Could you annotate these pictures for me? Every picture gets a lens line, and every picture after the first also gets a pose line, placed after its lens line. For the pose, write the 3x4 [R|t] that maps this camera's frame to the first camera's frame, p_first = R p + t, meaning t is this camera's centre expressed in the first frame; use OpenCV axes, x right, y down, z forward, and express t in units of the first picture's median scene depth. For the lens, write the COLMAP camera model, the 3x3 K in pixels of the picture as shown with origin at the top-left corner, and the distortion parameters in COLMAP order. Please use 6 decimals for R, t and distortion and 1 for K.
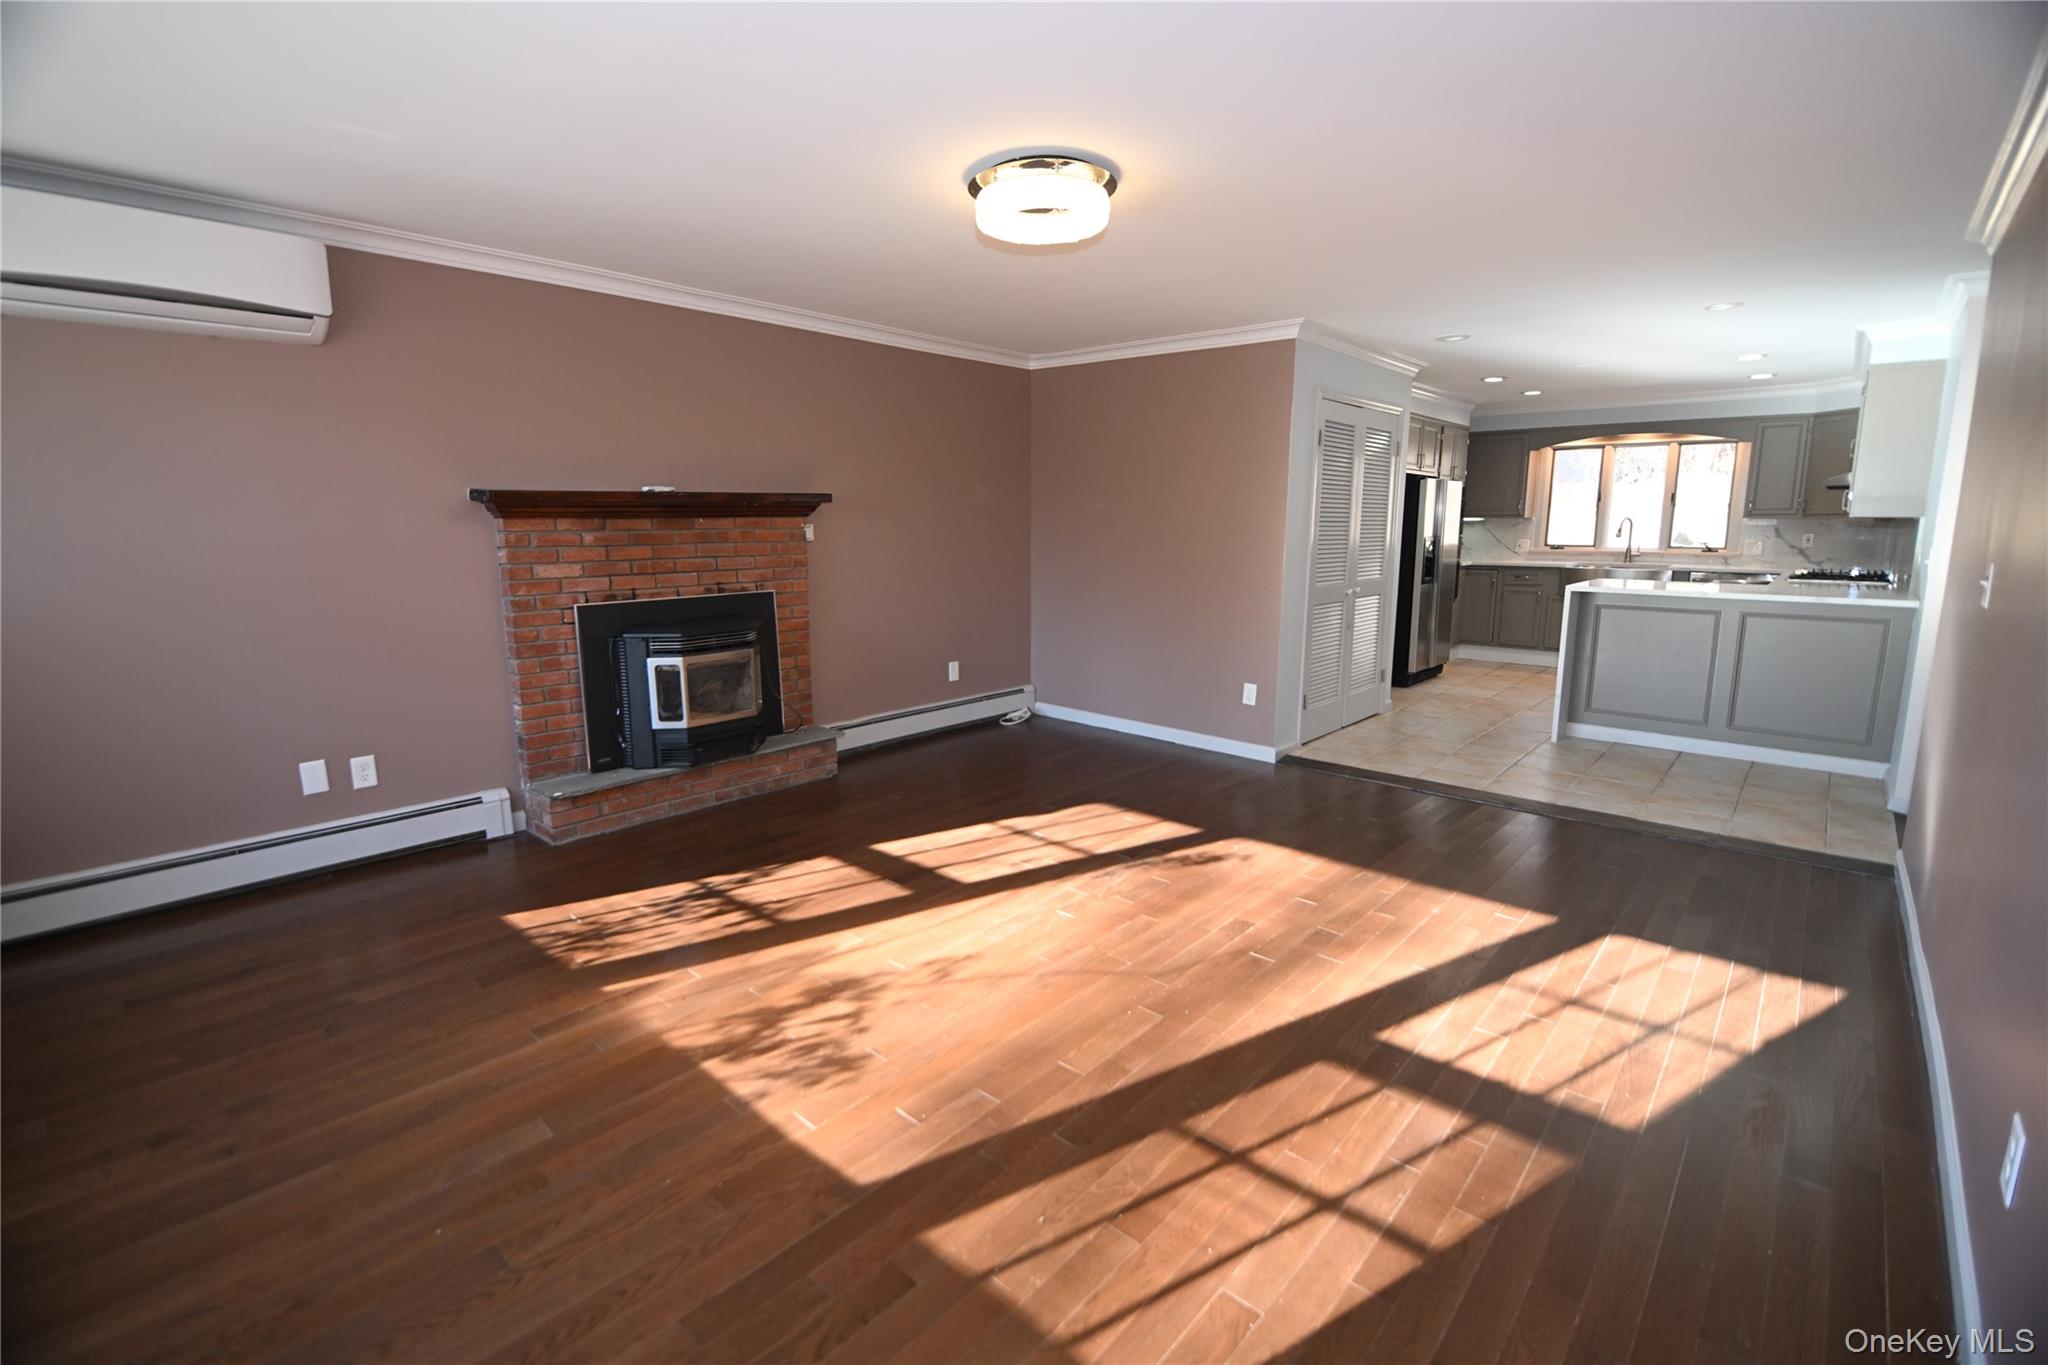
lens RADIAL K [[920.6, 0, 1024.0], [0, 920.6, 682.5], [0, 0, 1]] dist [-0.000941, 0.000010]
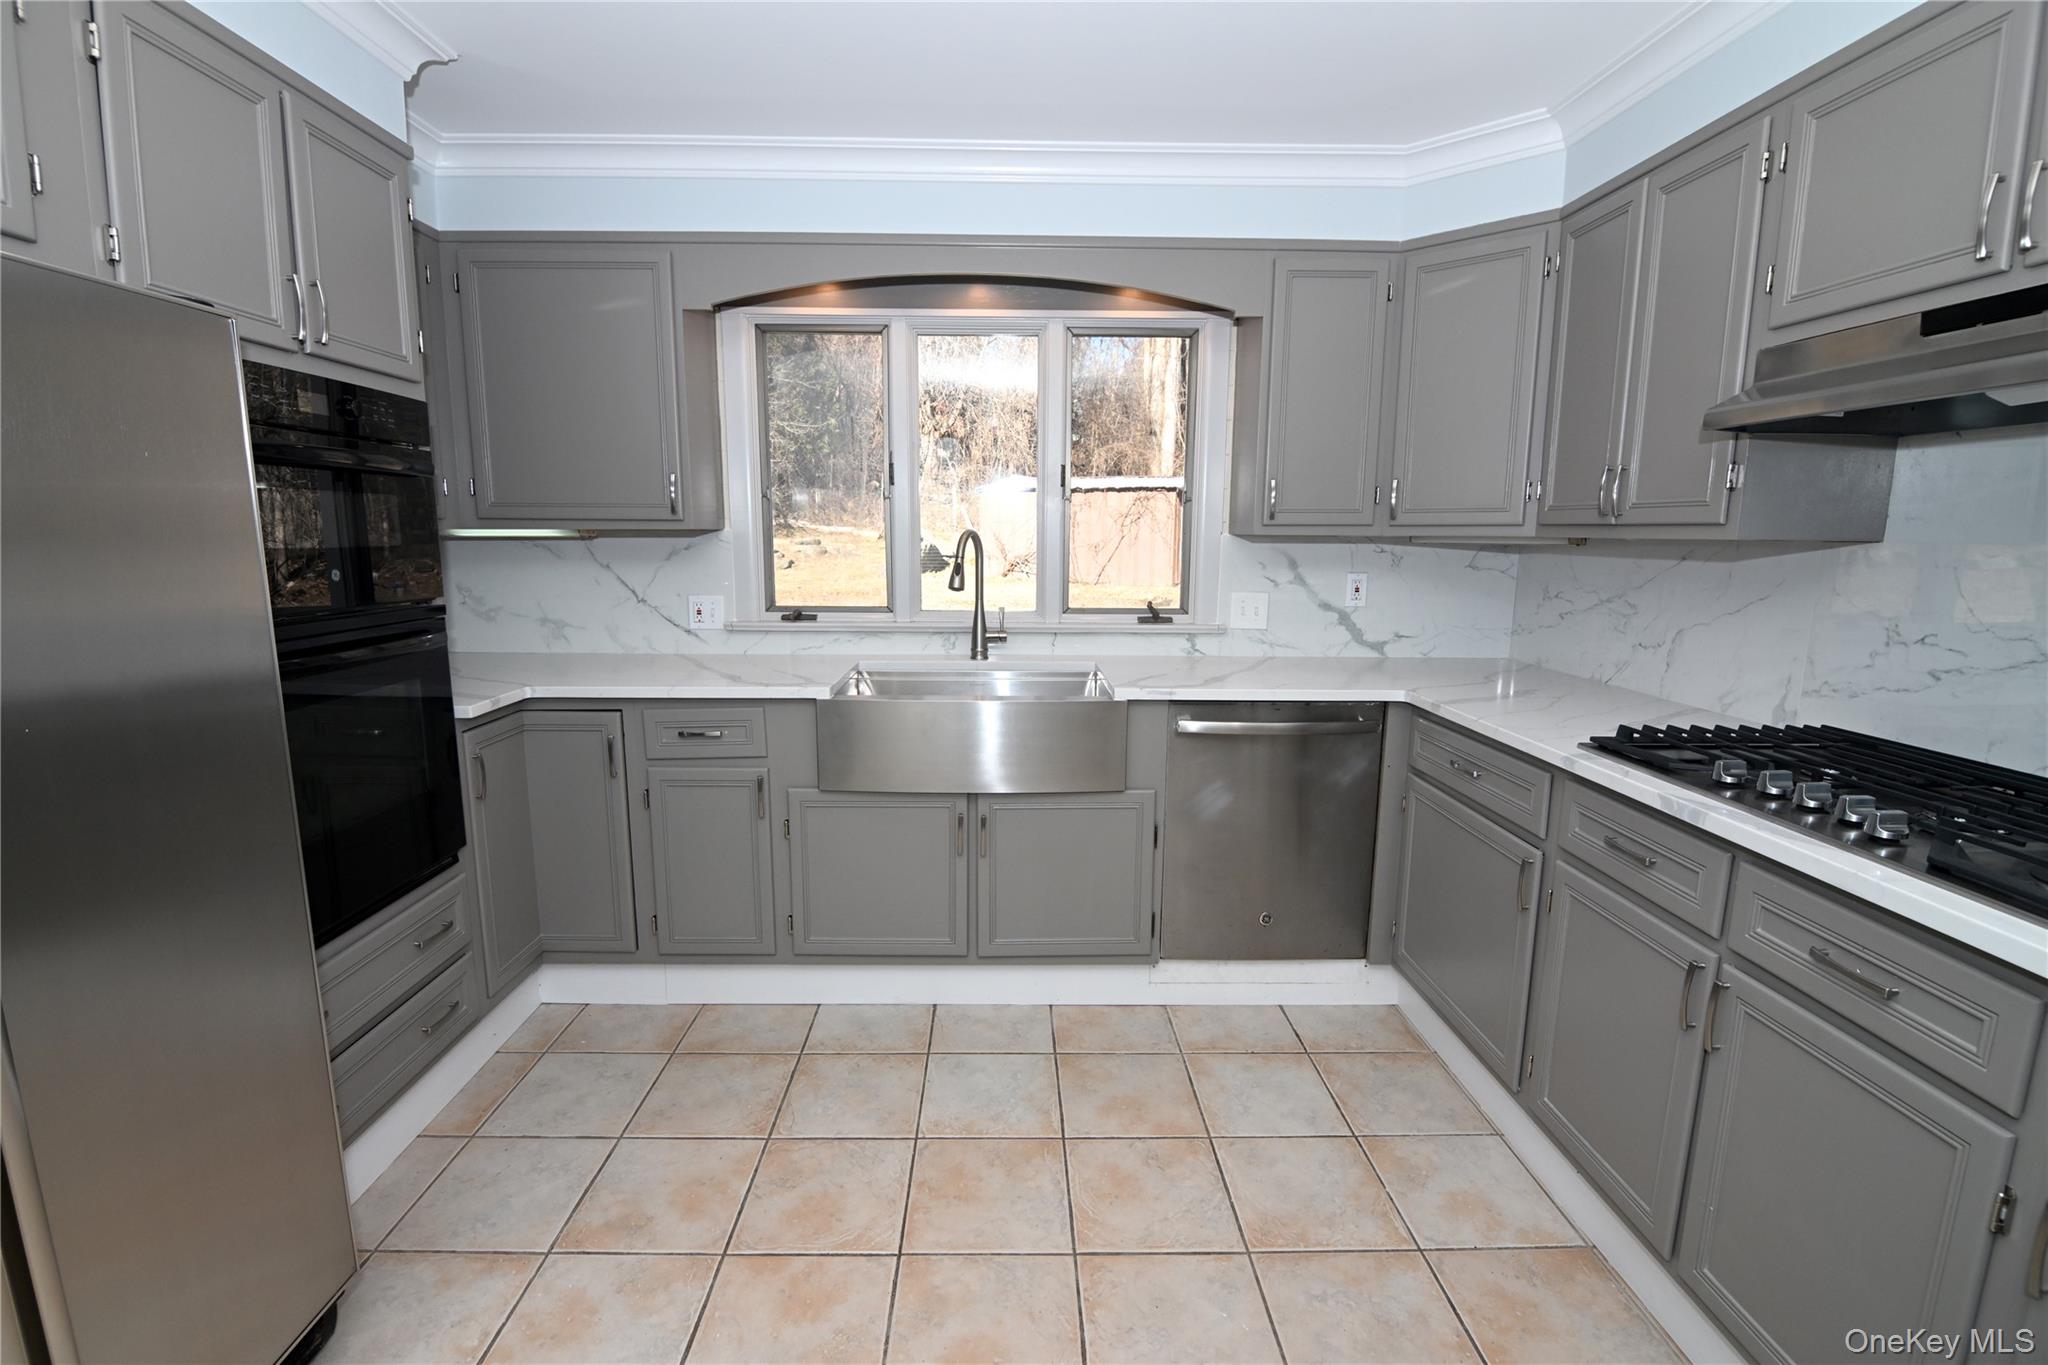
lens RADIAL K [[920.6, 0, 1024.0], [0, 920.6, 682.5], [0, 0, 1]] dist [-0.000941, 0.000010]
pose [[0.731524, -0.106517, 0.673444, 0.421776], [0.111001, 0.993149, 0.036509, -0.129748], [-0.672719, 0.048046, 0.738336, 0.717007]]
